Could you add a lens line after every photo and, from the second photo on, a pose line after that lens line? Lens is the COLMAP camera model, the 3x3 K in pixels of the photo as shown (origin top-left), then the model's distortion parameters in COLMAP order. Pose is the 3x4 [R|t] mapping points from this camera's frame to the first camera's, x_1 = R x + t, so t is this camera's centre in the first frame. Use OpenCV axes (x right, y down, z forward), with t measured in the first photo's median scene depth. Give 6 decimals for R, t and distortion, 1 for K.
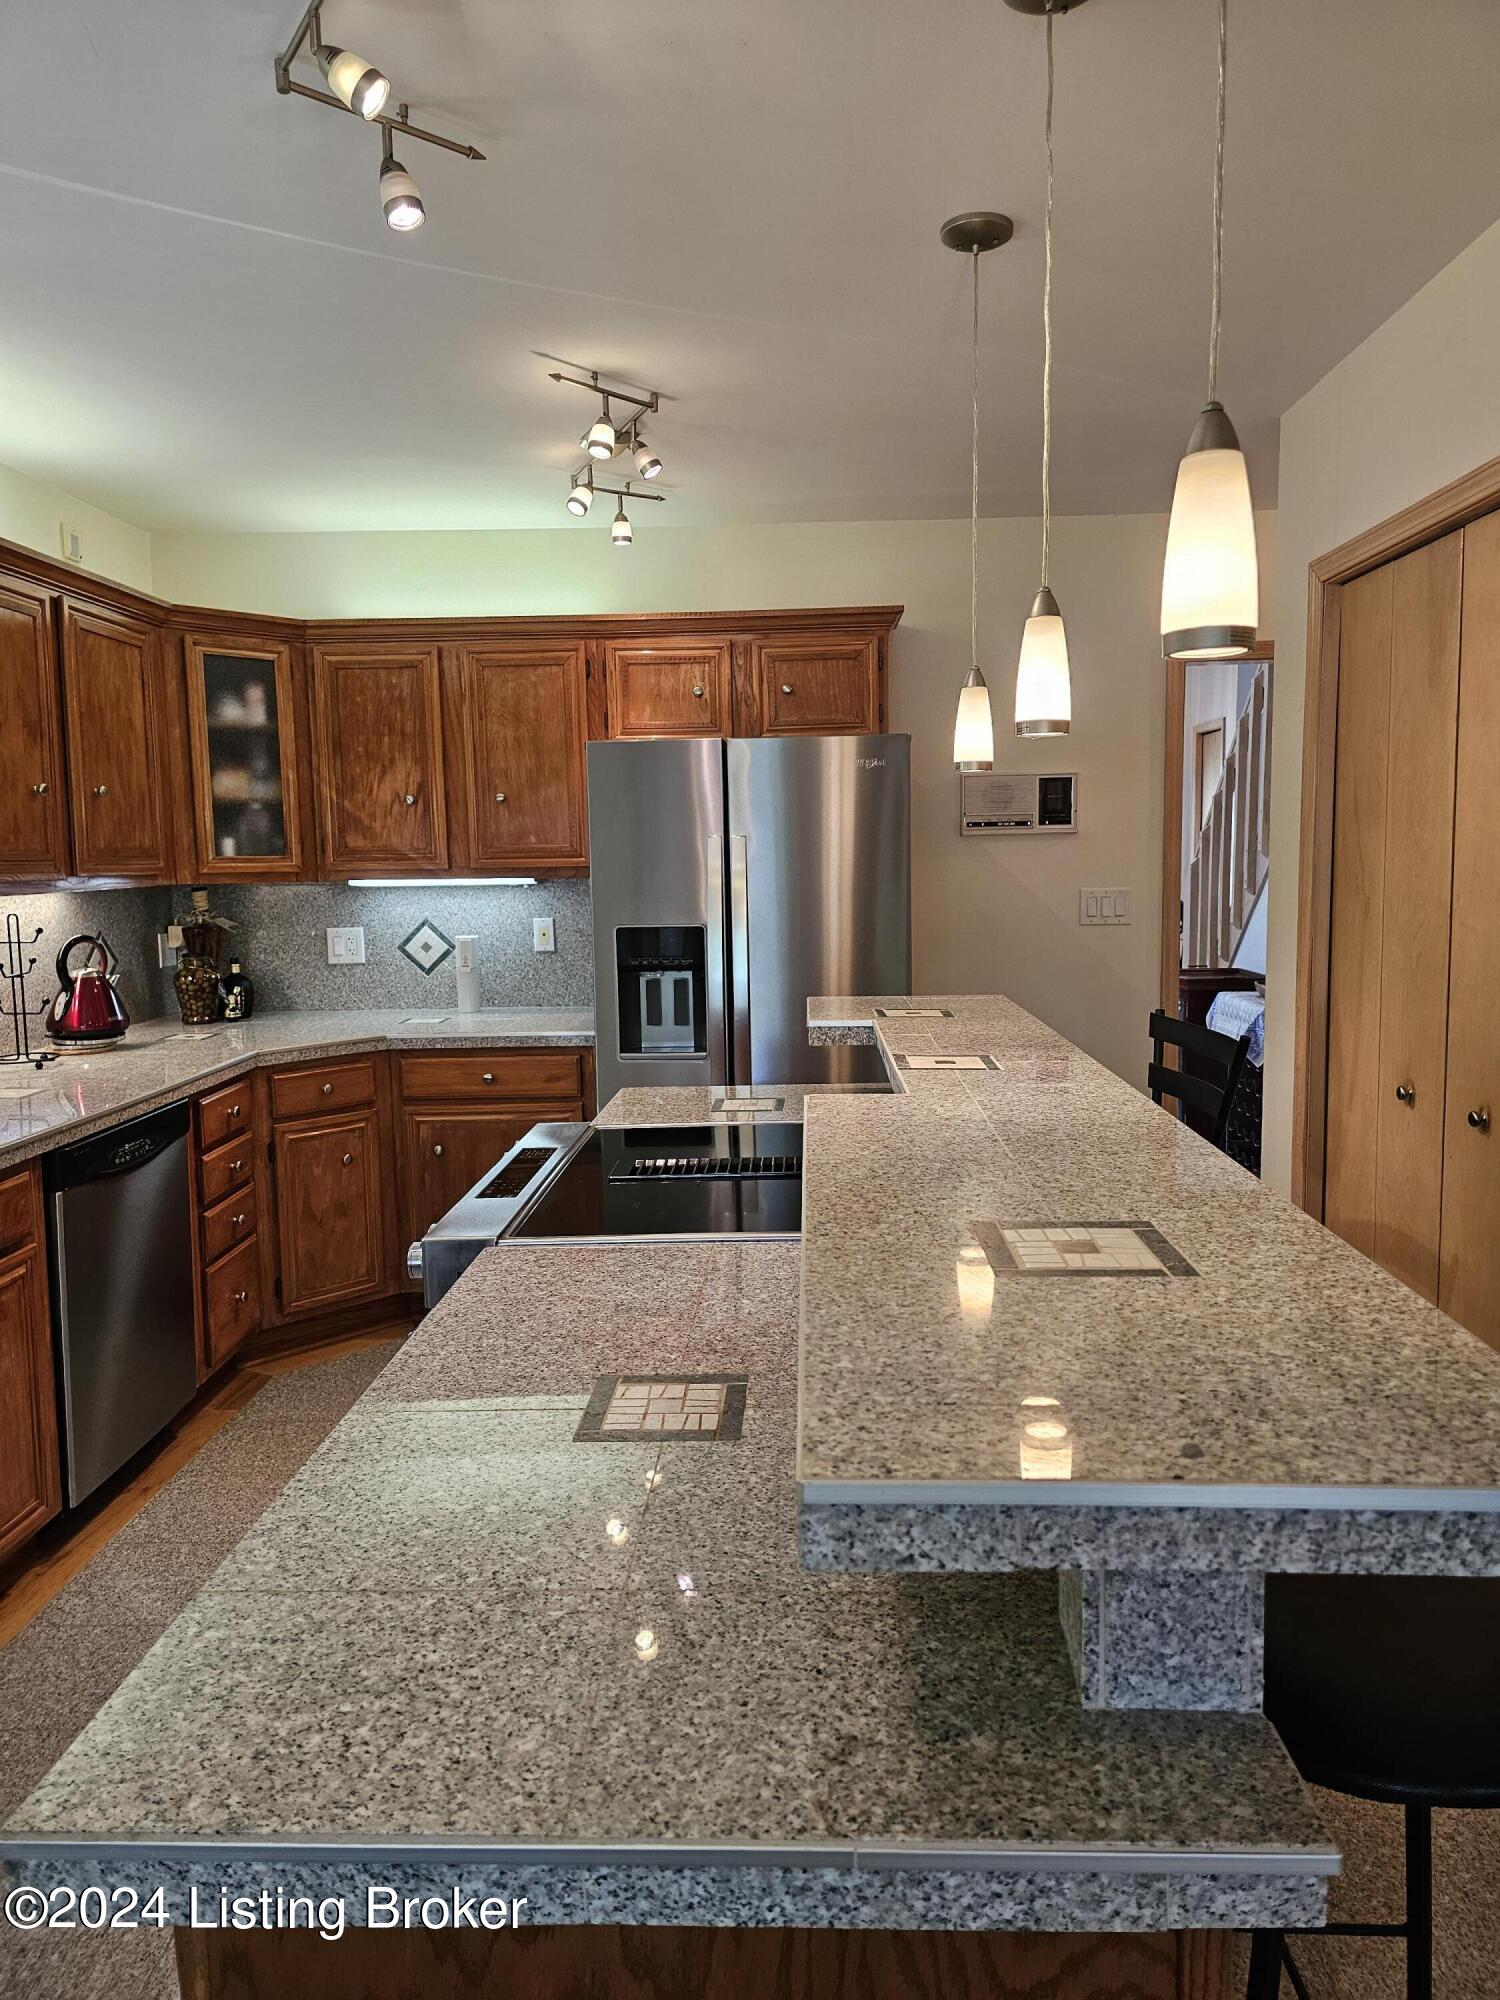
lens RADIAL K [[1332.6, 0, 750.0], [0, 1332.6, 1000.0], [0, 0, 1]] dist [0.083829, -0.090426]
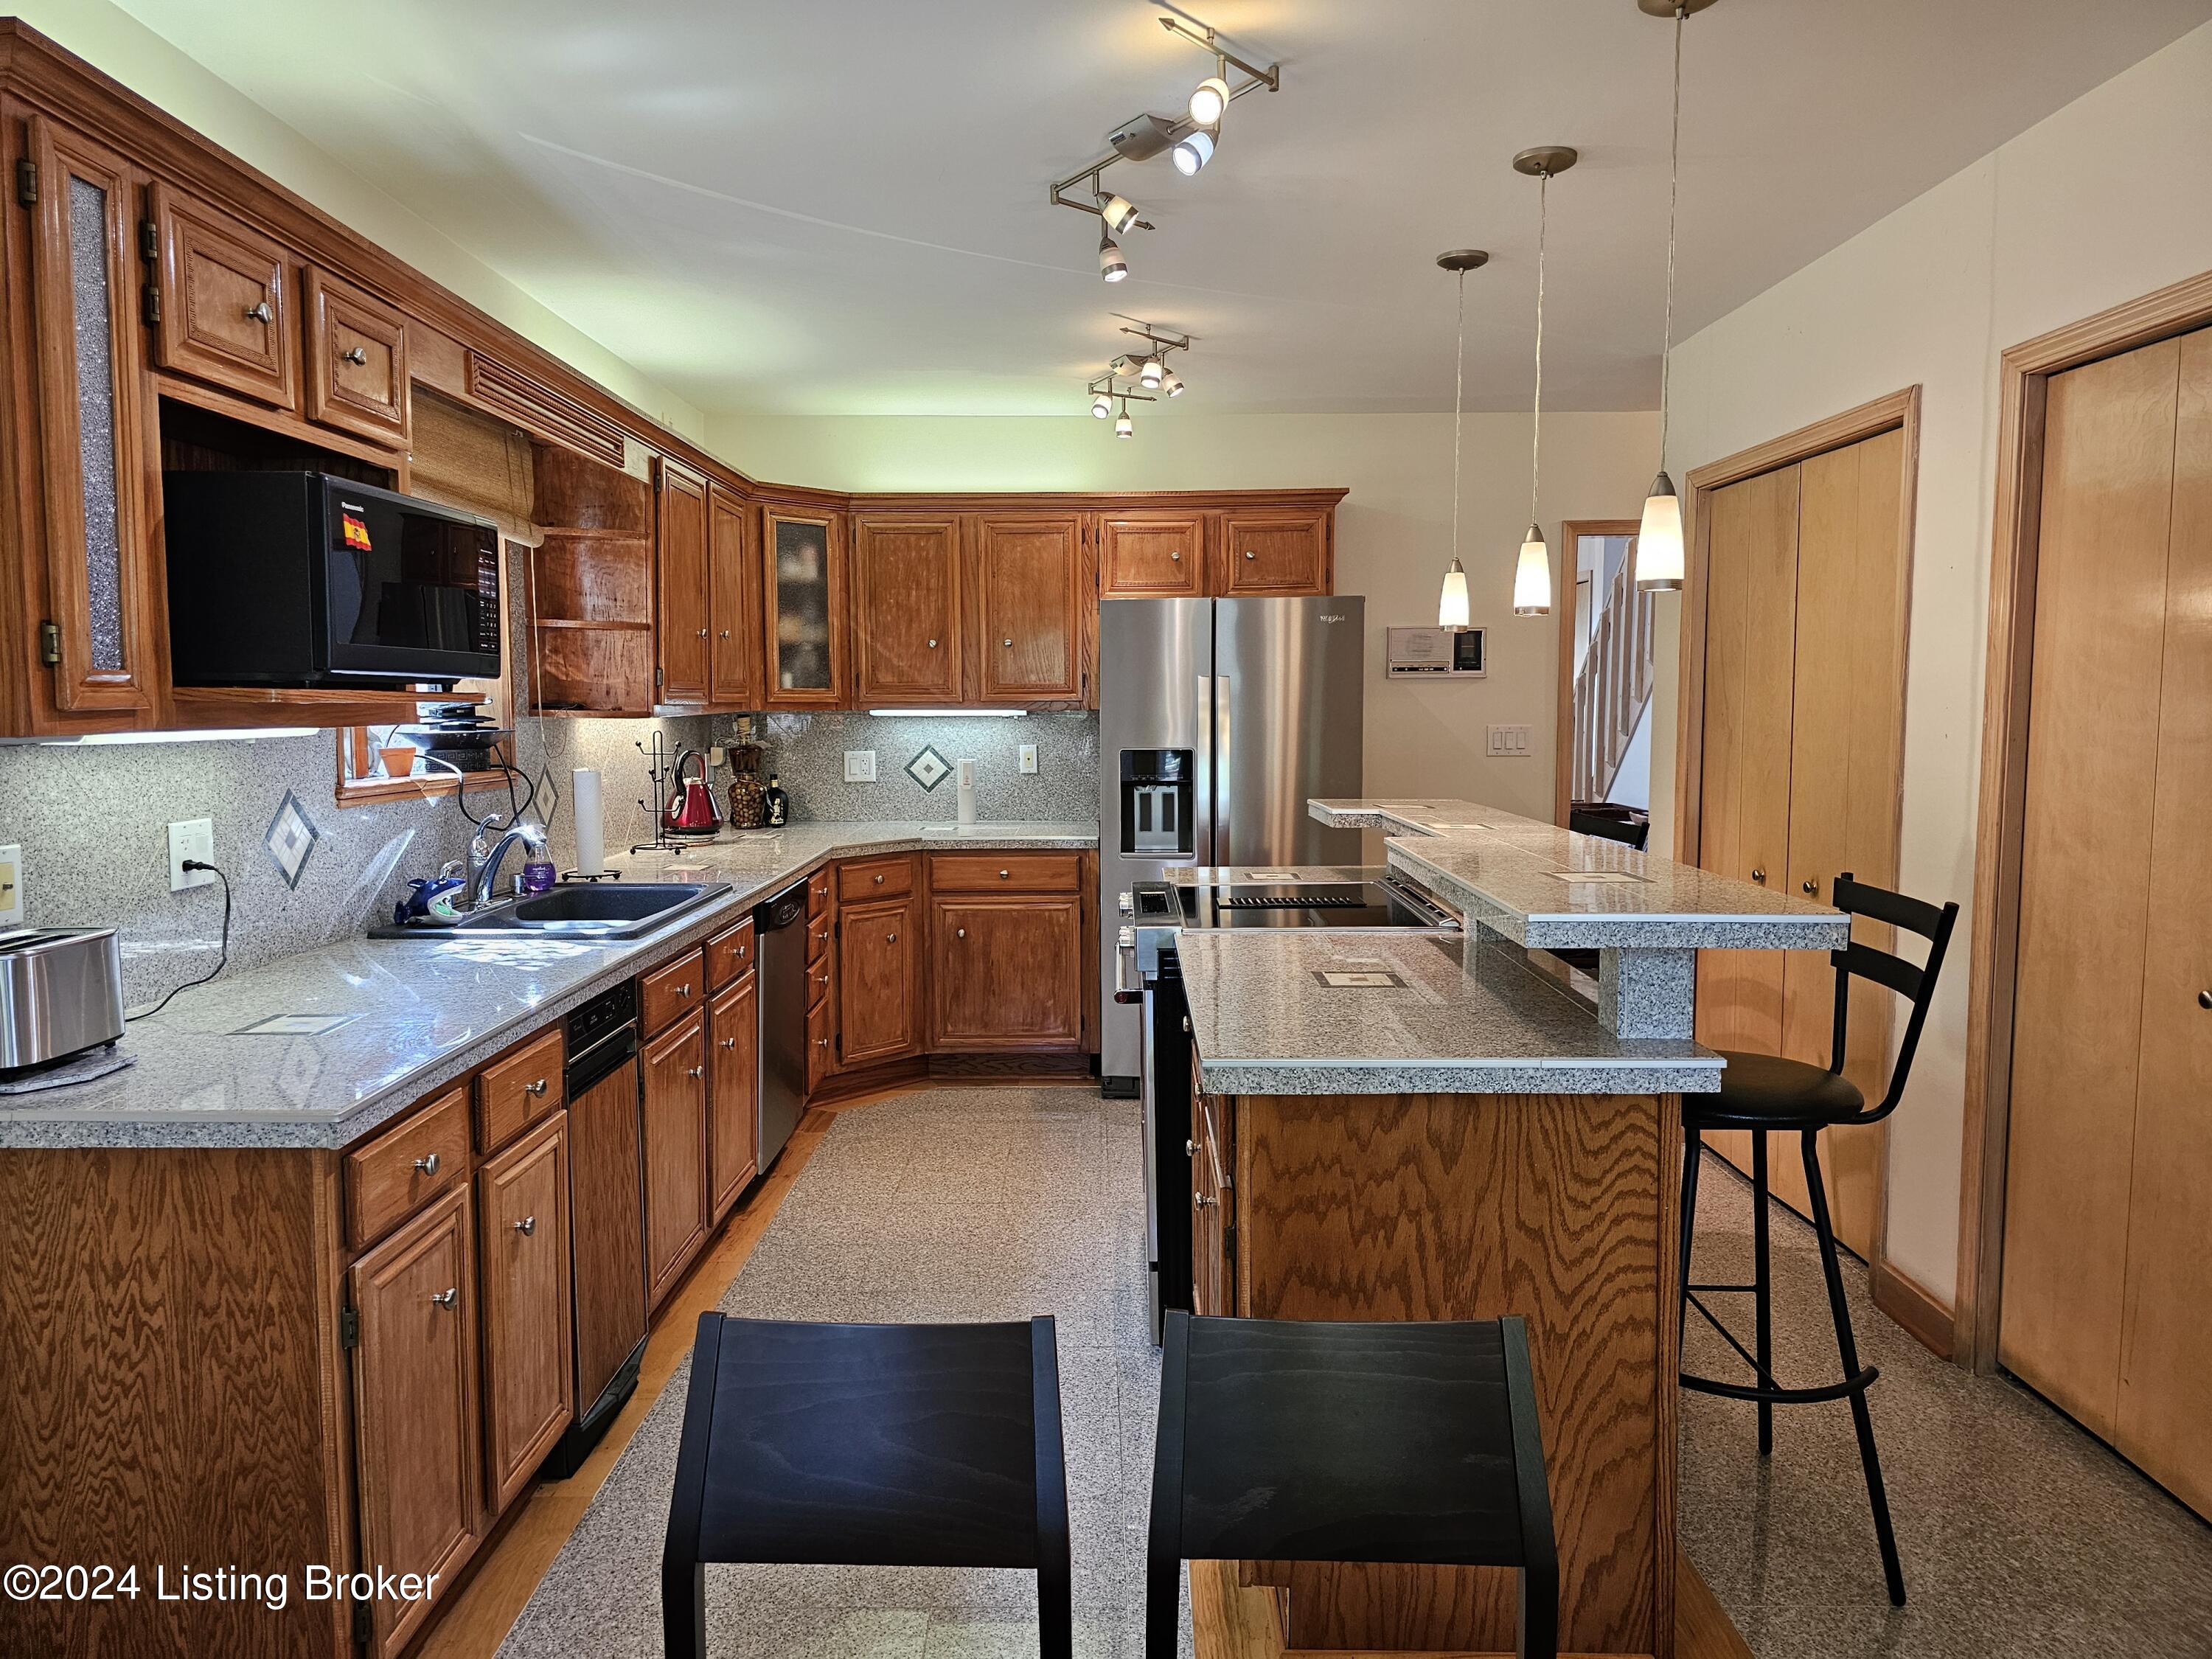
lens RADIAL K [[1472.3, 0, 1080.1], [0, 1472.3, 827.8], [0, 0, 1]] dist [0.166830, -0.328779]
pose [[0.999674, 0.011885, 0.022600, -0.153822], [-0.011419, 0.999721, -0.020669, 0.042268], [-0.022840, 0.020405, 0.999531, -0.327863]]
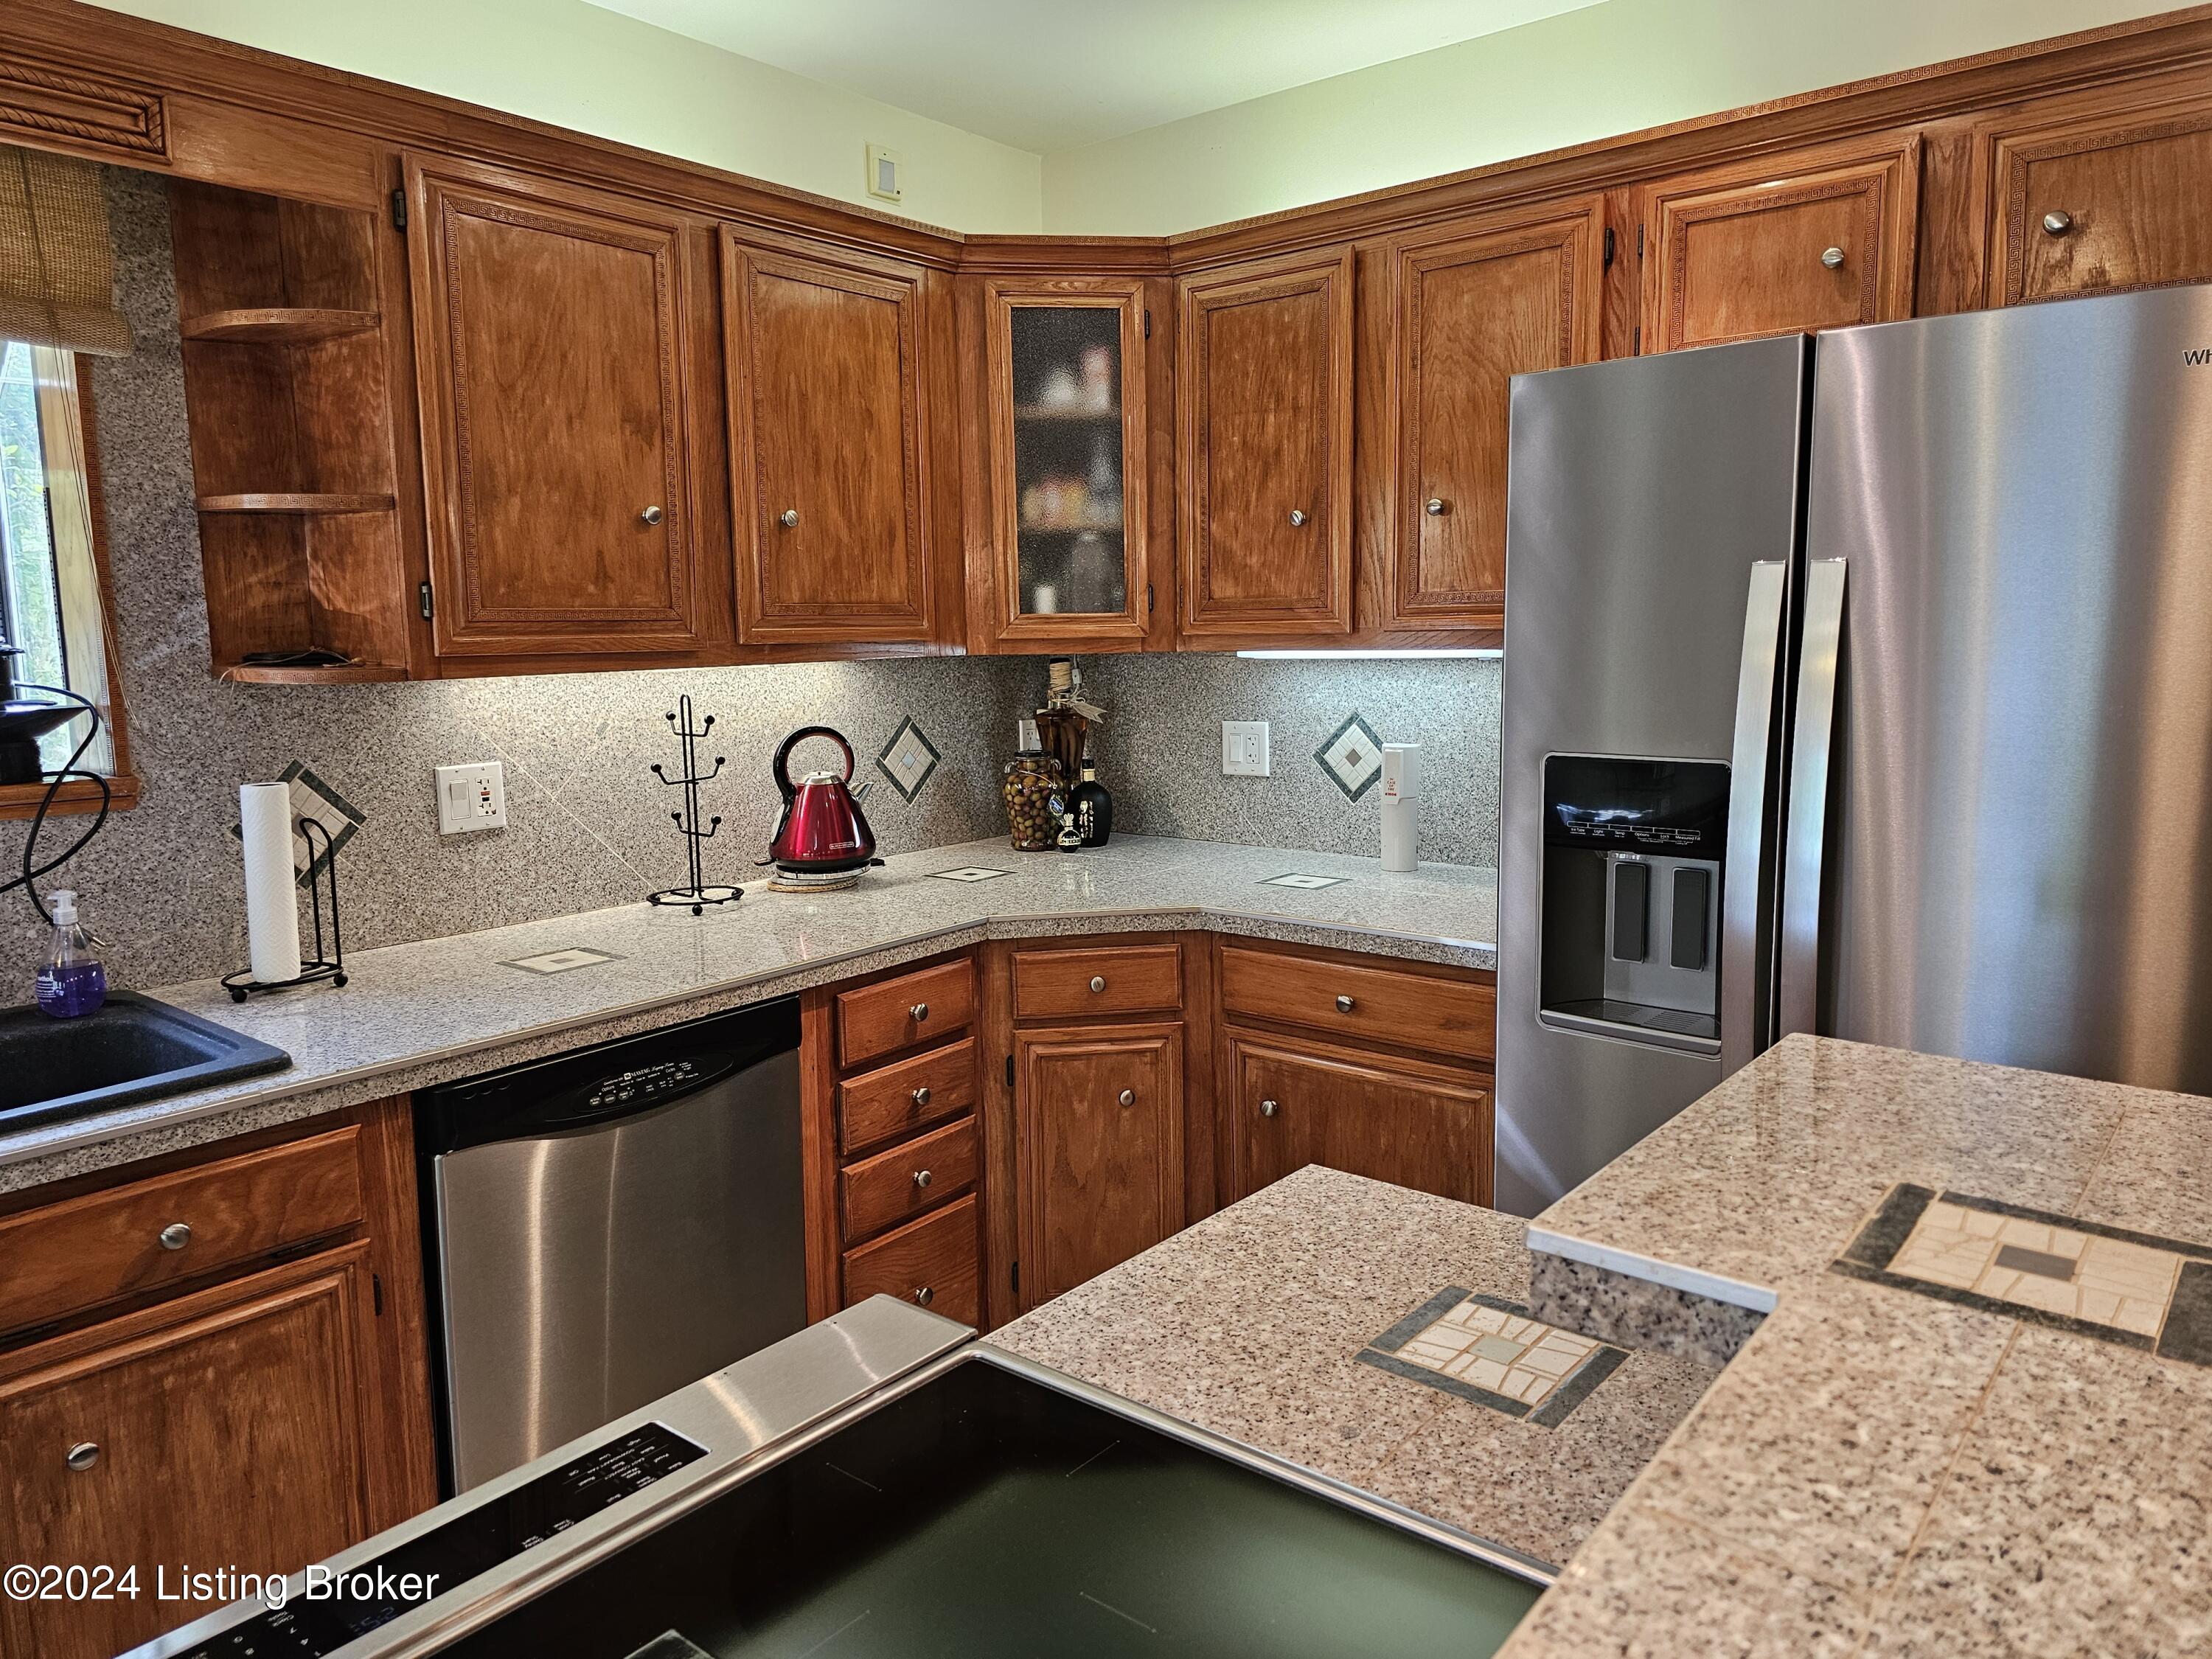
lens RADIAL K [[1473.9, 0, 1111.1], [0, 1473.9, 821.2], [0, 0, 1]] dist [0.083829, -0.090426]
pose [[0.799045, 0.084201, -0.595346, 0.090391], [-0.062604, 0.996415, 0.056901, -0.046827], [0.598003, -0.008195, 0.801452, 0.424375]]
